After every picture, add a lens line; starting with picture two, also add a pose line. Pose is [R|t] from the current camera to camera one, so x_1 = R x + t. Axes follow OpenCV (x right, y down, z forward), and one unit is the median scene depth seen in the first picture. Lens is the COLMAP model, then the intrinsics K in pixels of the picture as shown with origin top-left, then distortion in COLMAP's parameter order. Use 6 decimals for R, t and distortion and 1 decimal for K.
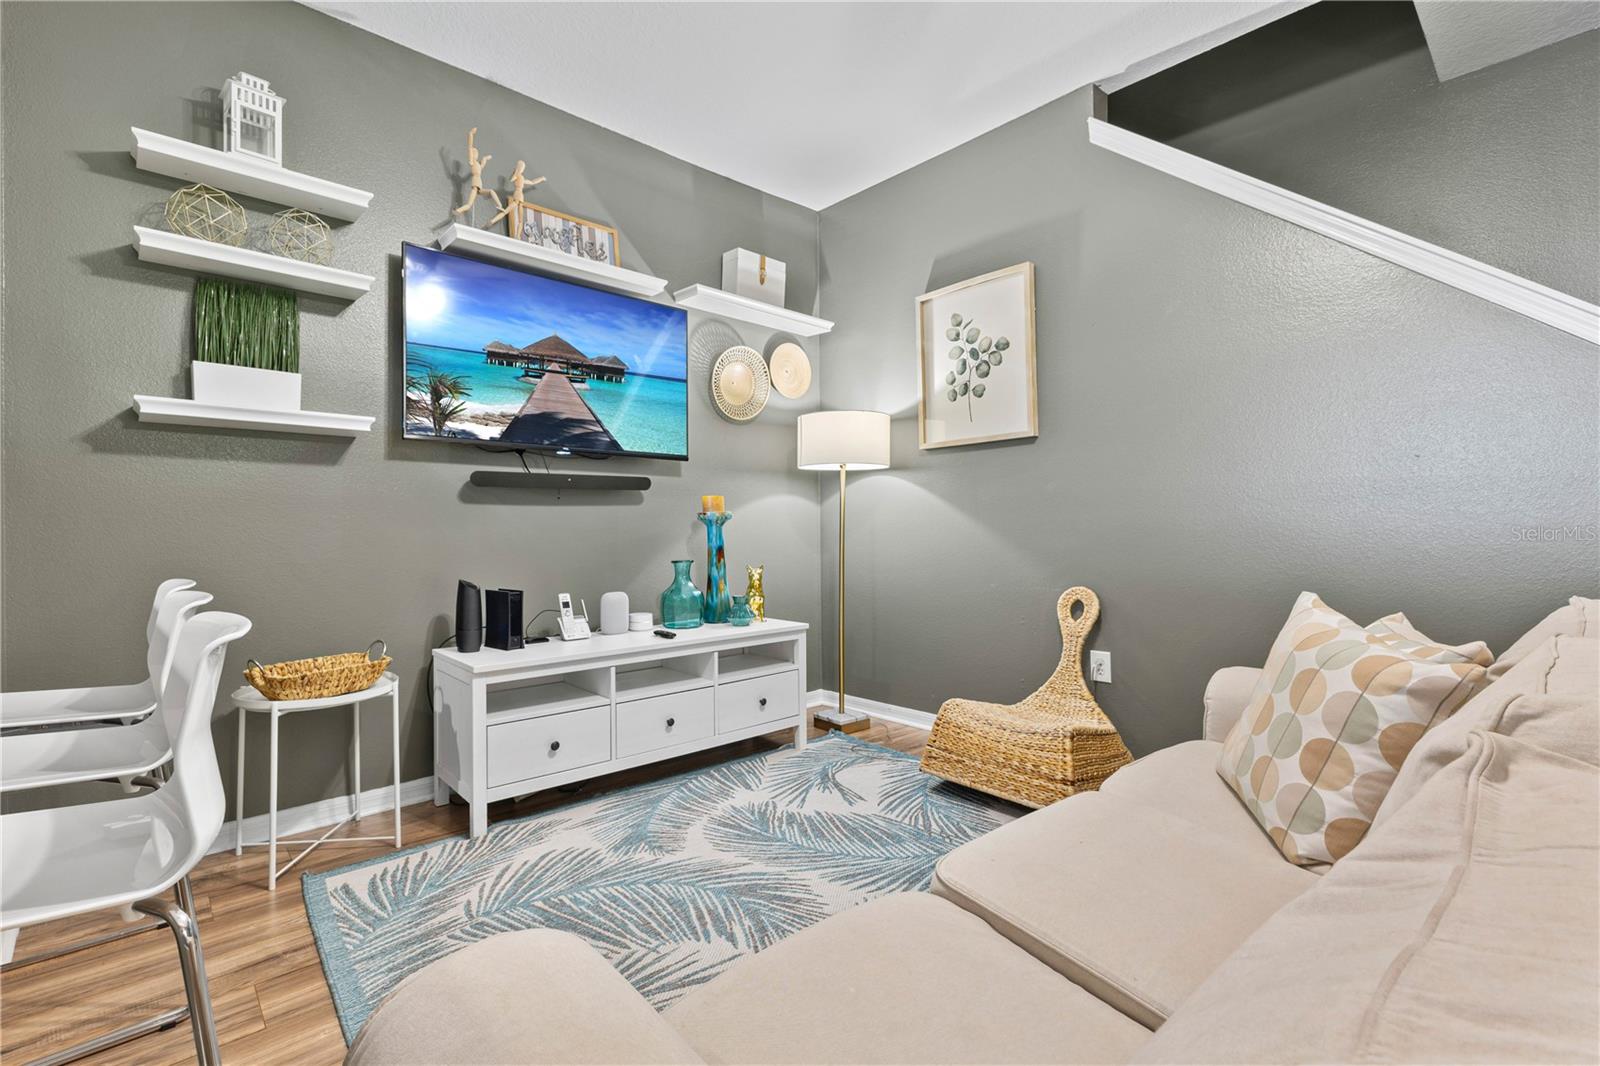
lens RADIAL K [[688.7, 0, 800.0], [0, 688.7, 533.0], [0, 0, 1]] dist [0.012913, 0.000031]
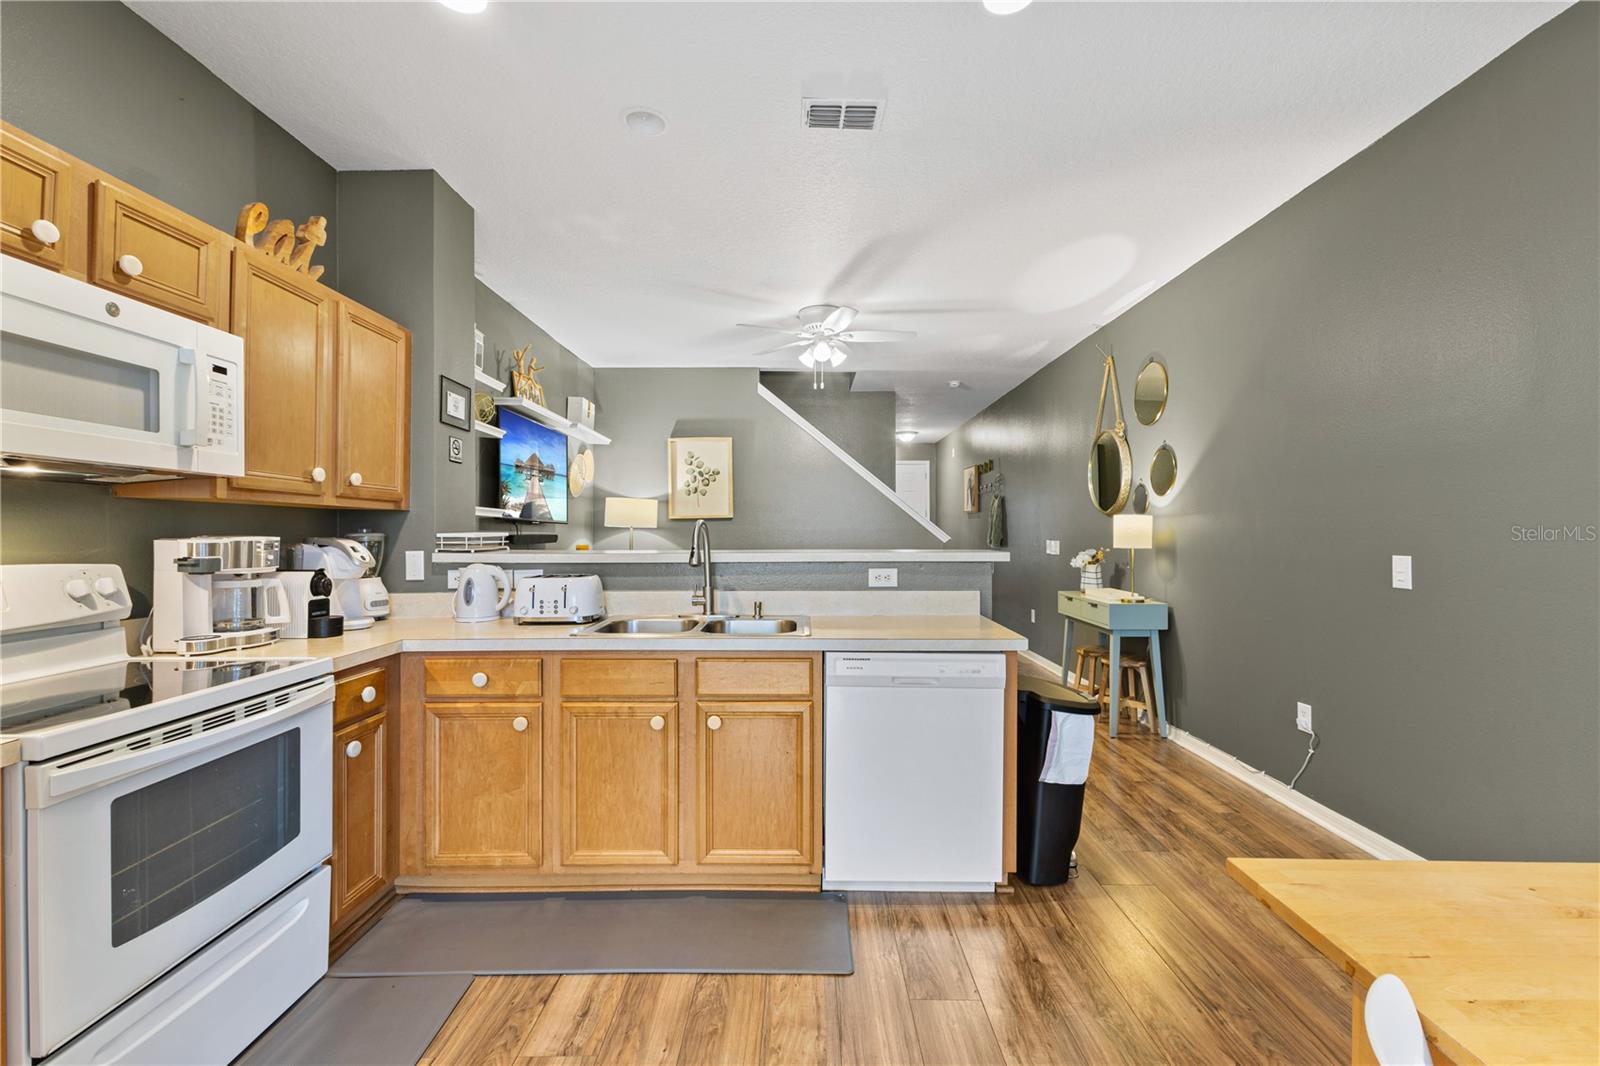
lens RADIAL K [[688.7, 0, 800.0], [0, 688.7, 533.0], [0, 0, 1]] dist [0.012913, 0.000031]
pose [[0.660728, 0.001234, 0.750624, -1.103251], [0.002893, 0.999987, -0.004191, -0.079714], [-0.750619, 0.004940, 0.660716, -0.566947]]
